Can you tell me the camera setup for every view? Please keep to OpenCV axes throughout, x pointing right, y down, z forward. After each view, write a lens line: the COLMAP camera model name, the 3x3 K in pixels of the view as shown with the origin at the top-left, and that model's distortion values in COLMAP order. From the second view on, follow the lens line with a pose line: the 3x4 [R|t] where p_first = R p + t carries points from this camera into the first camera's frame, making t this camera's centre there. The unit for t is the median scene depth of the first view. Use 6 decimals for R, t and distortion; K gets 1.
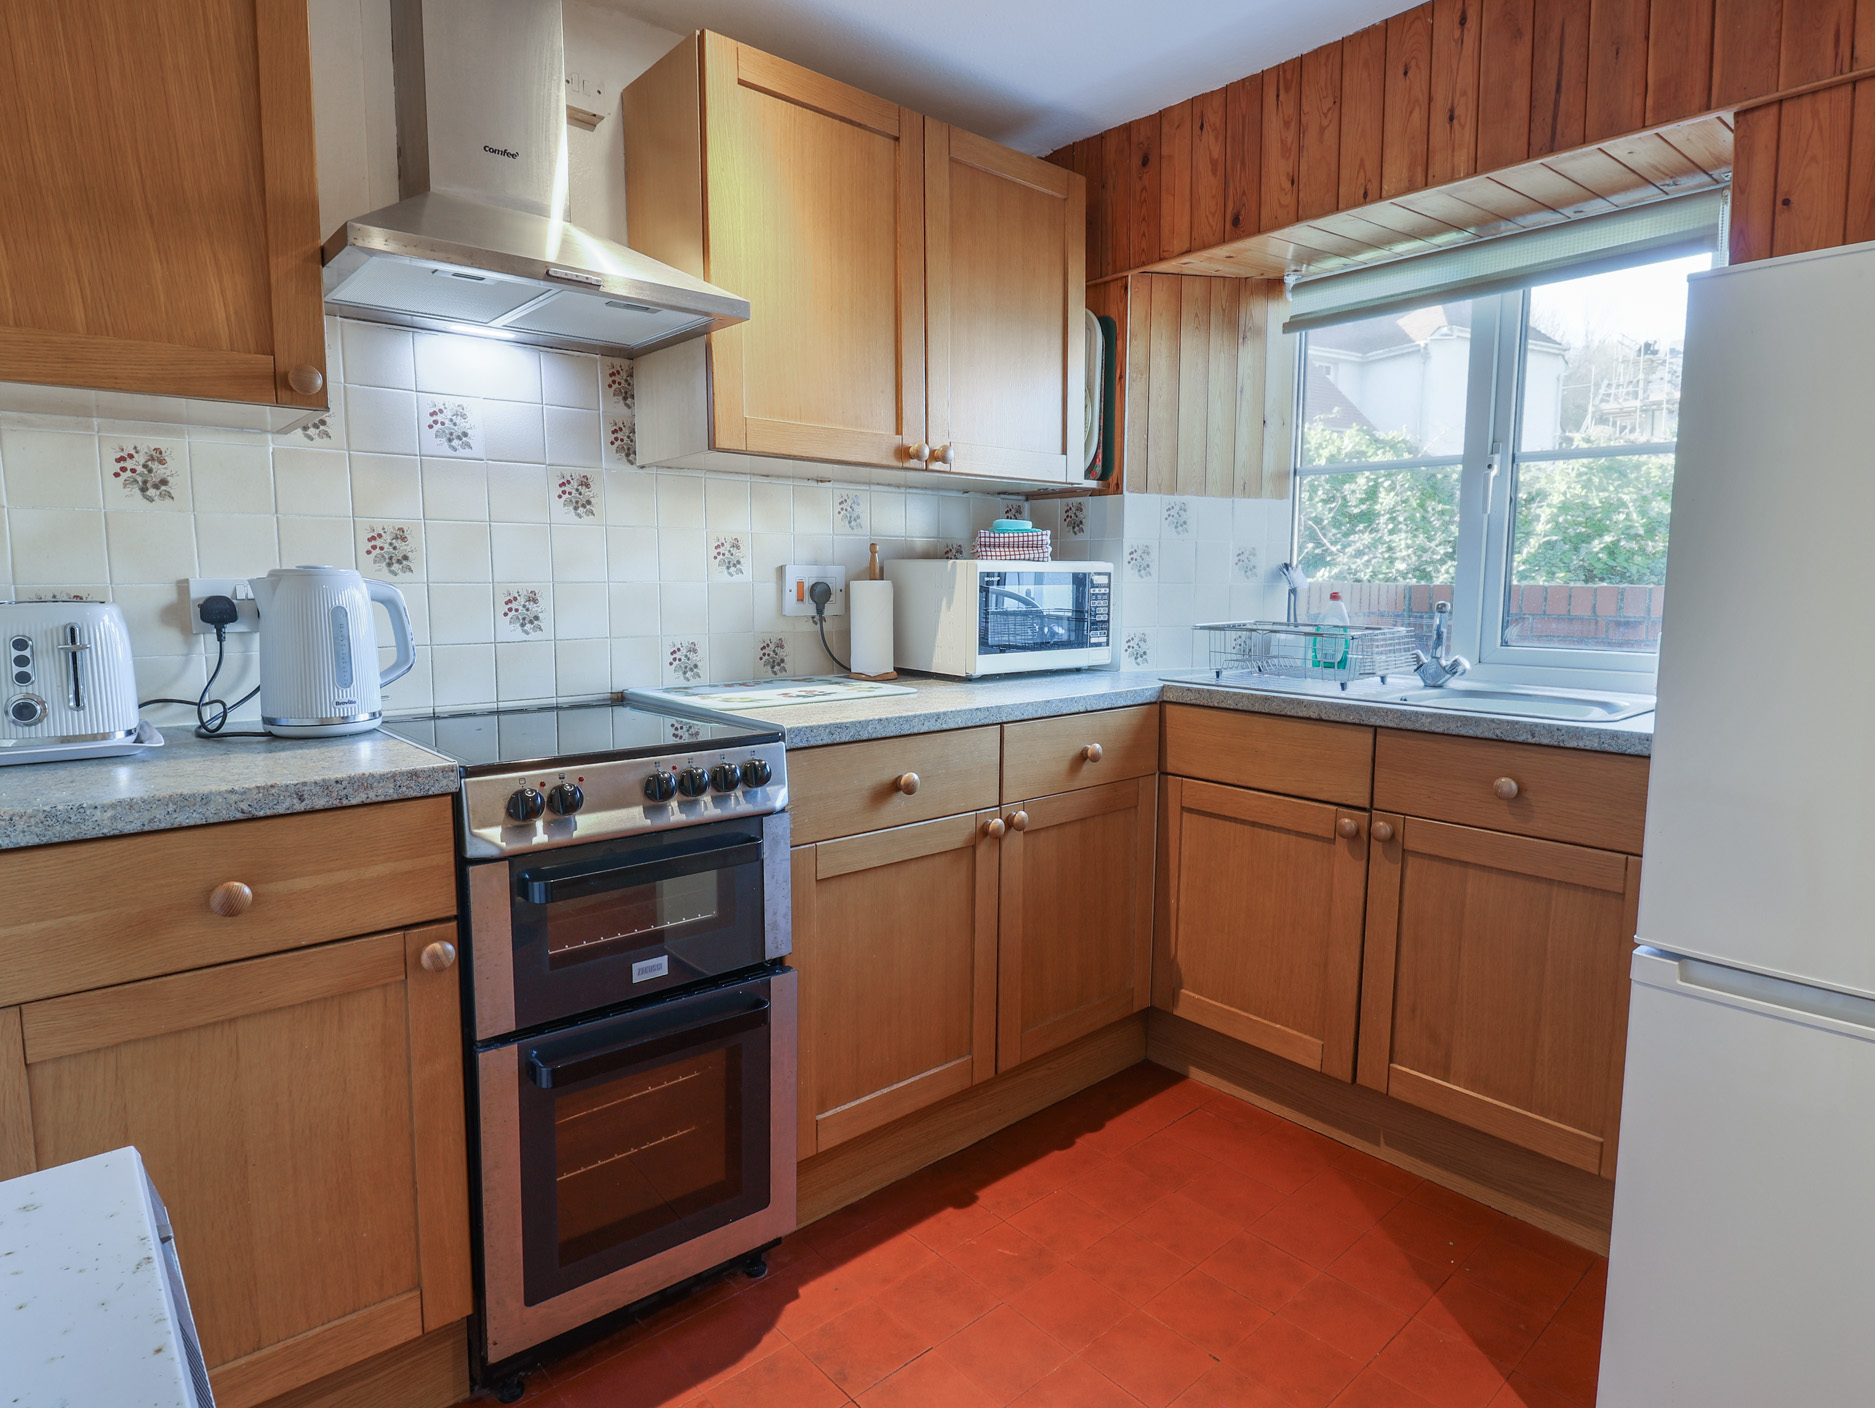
lens RADIAL K [[1070.3, 0, 933.3], [0, 1070.3, 690.4], [0, 0, 1]] dist [-0.003988, -0.012766]
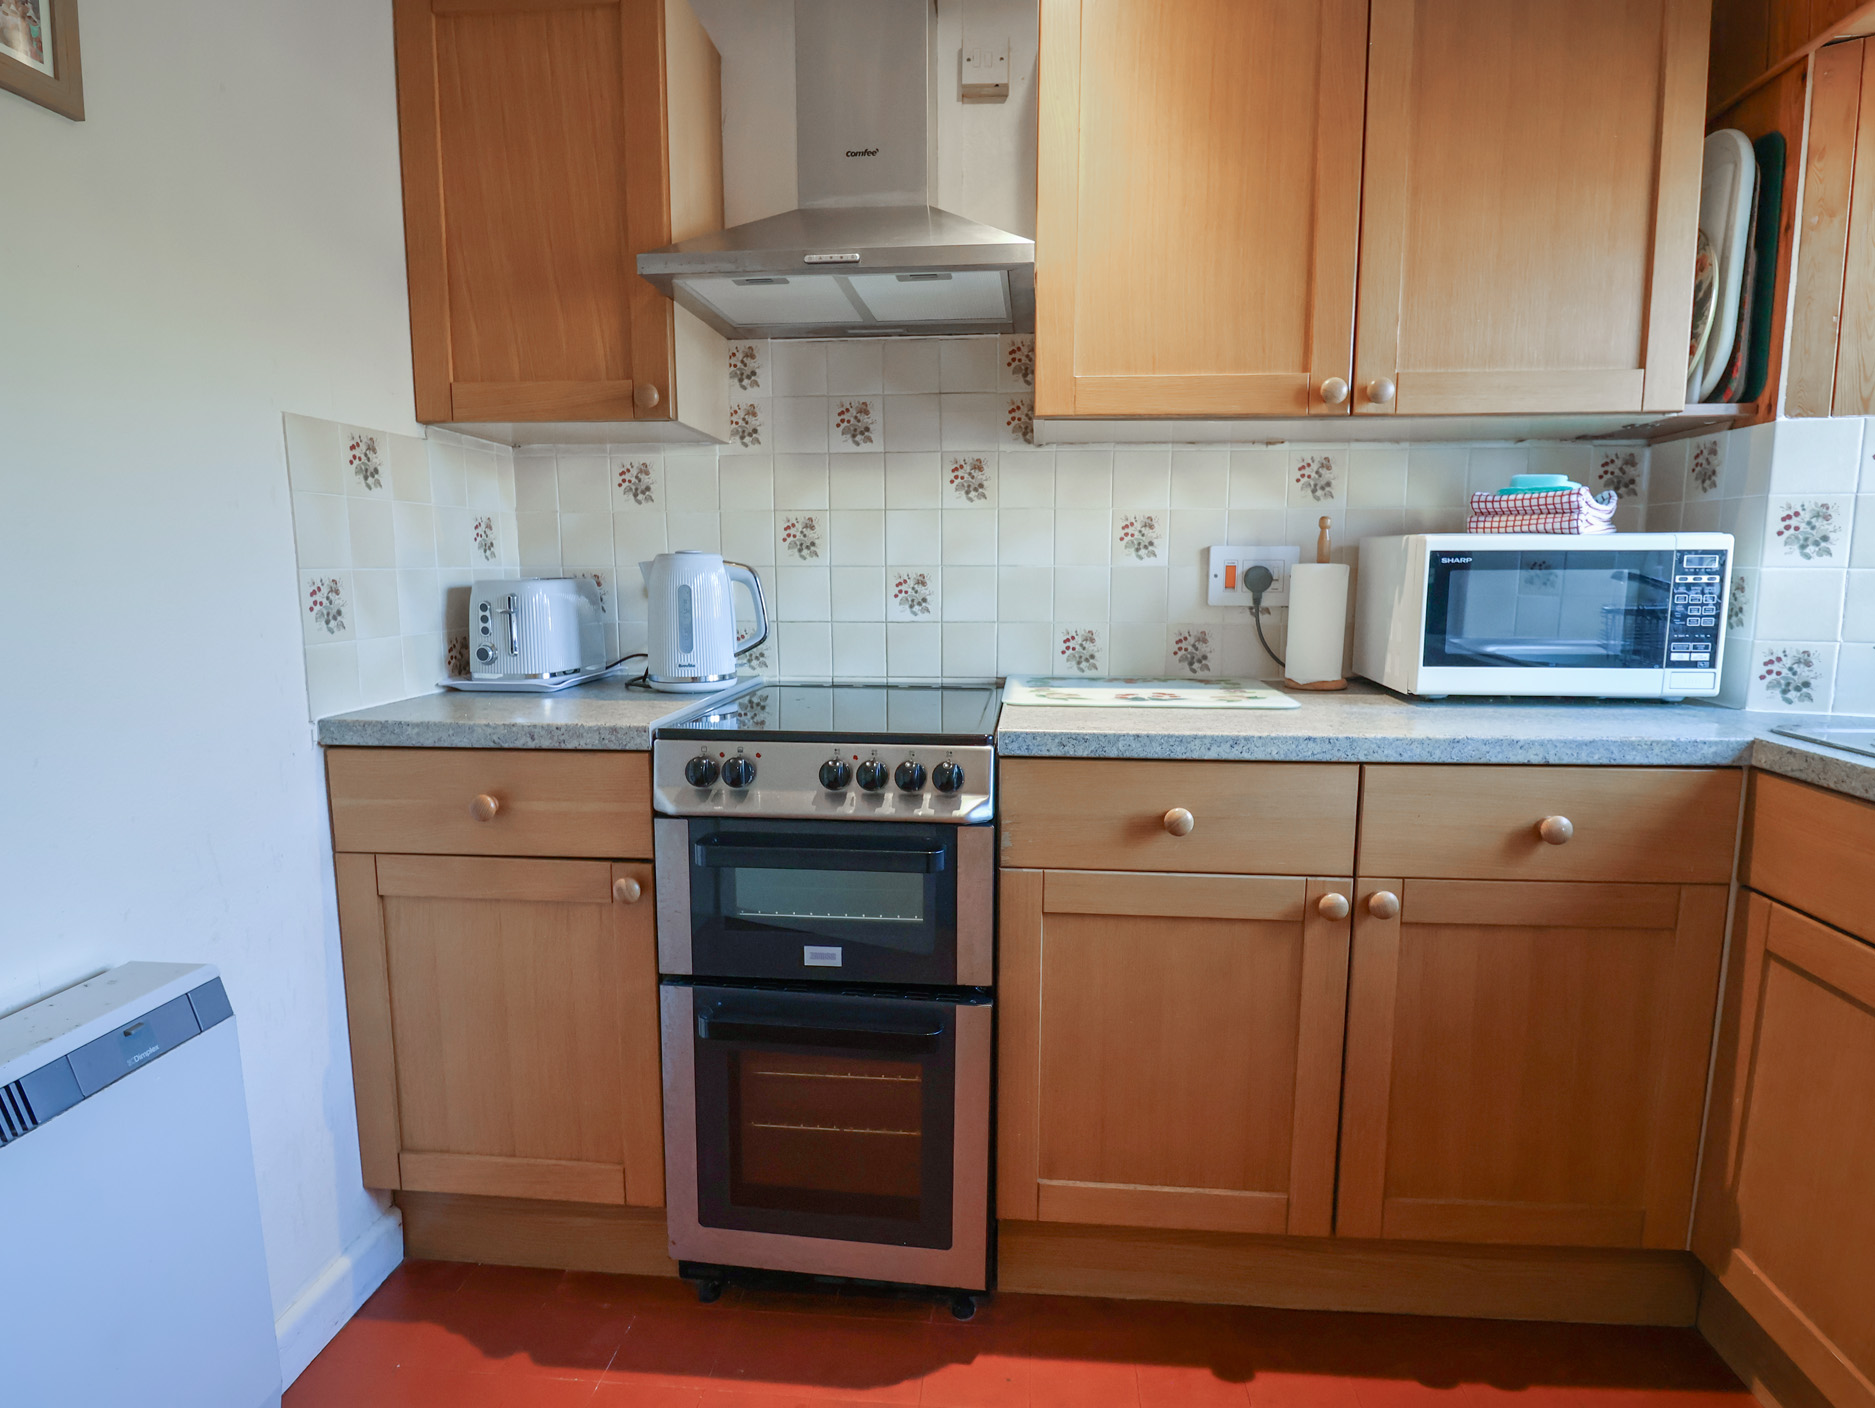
lens RADIAL K [[990.9, 0, 933.4], [0, 990.9, 696.3], [0, 0, 1]] dist [-0.006937, -0.009343]
pose [[0.678746, 0.092409, -0.728536, 0.348796], [-0.075302, 0.995580, 0.056126, -0.029146], [0.730502, 0.016765, 0.682704, 0.347469]]
